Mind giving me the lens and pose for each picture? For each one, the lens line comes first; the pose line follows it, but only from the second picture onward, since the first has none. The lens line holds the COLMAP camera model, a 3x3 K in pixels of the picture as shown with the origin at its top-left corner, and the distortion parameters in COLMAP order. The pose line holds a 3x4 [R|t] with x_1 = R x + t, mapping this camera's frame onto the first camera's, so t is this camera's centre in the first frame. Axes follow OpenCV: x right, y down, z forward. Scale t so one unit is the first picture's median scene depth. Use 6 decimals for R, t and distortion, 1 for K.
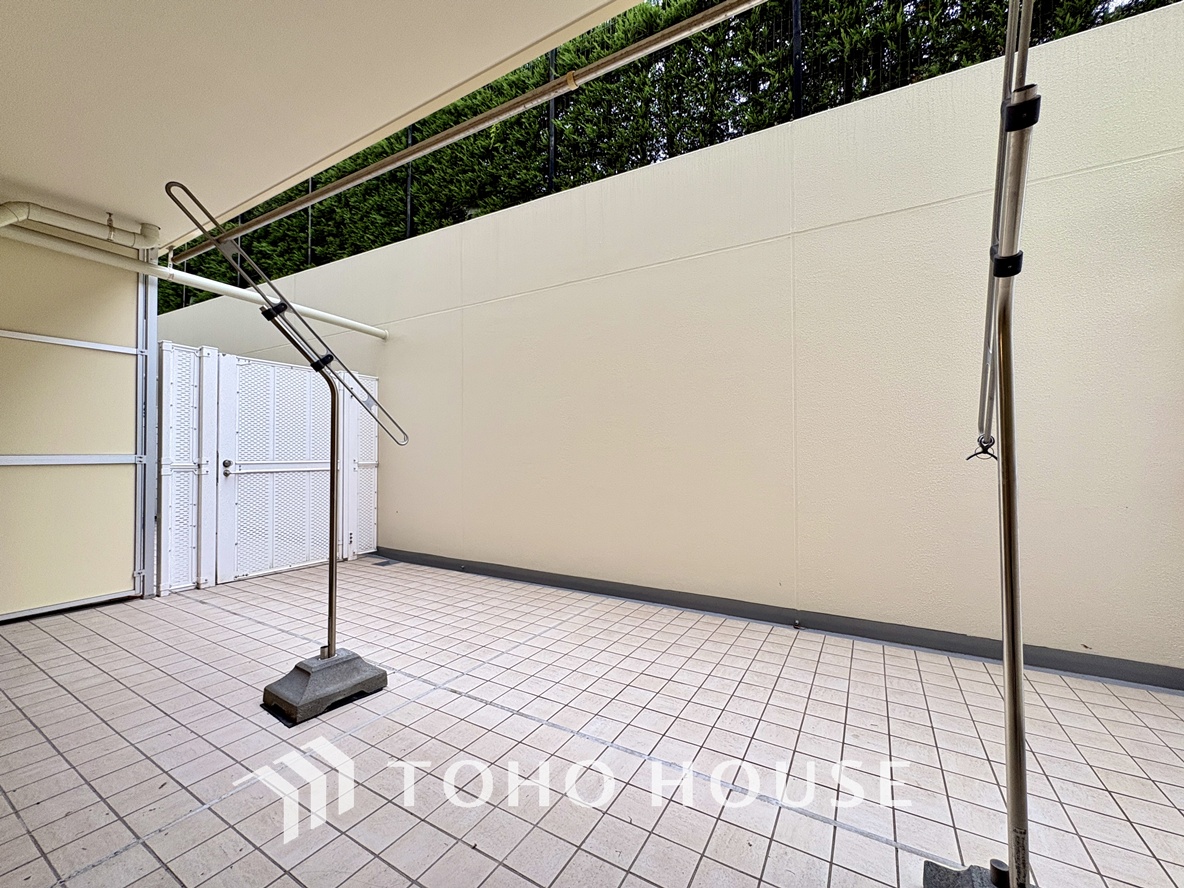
lens RADIAL K [[473.8, 0, 592.4], [0, 473.8, 444.8], [0, 0, 1]] dist [-0.002568, 0.000368]
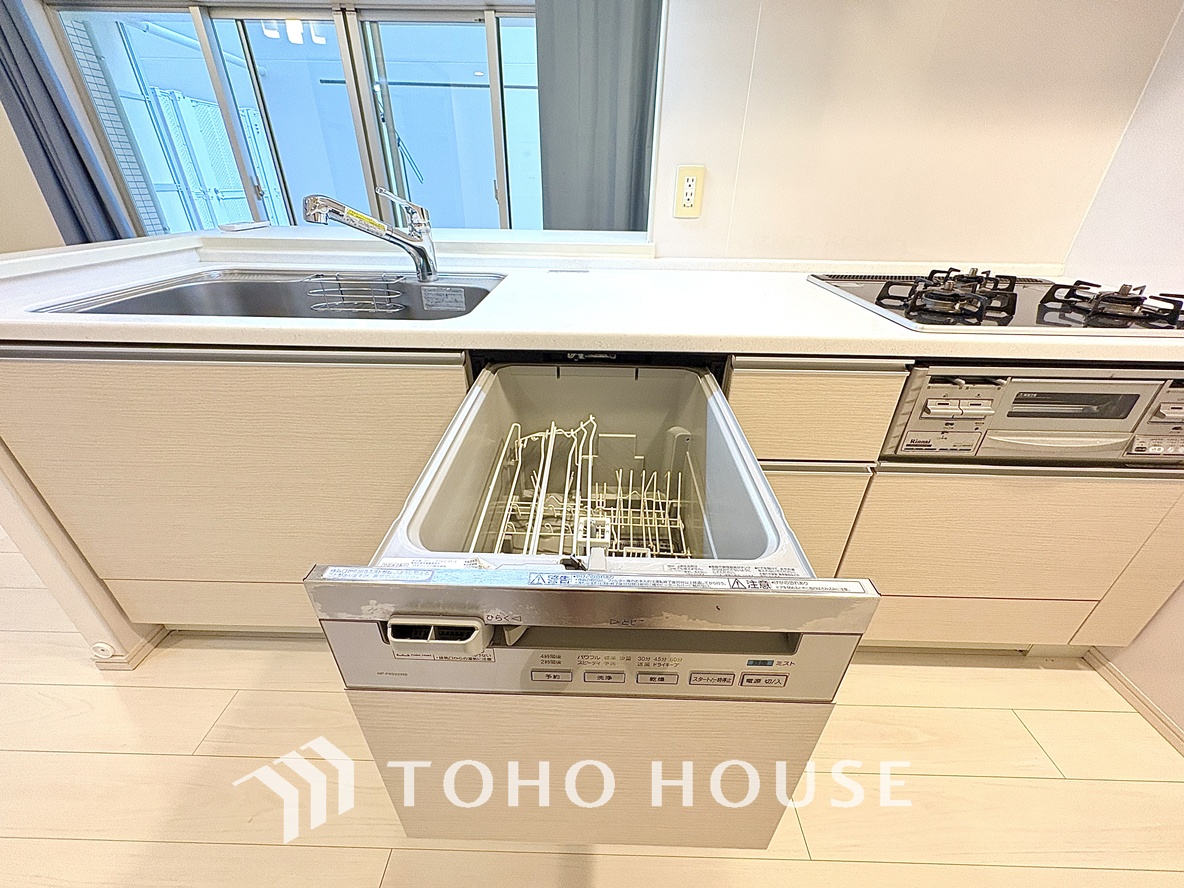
lens RADIAL K [[473.8, 0, 592.9], [0, 473.8, 447.6], [0, 0, 1]] dist [-0.002568, 0.000368]
pose [[0.866872, -0.233360, 0.440541, -0.633427], [-0.020261, 0.866456, 0.498842, -0.025852], [-0.498119, -0.441358, 0.746378, -1.060998]]
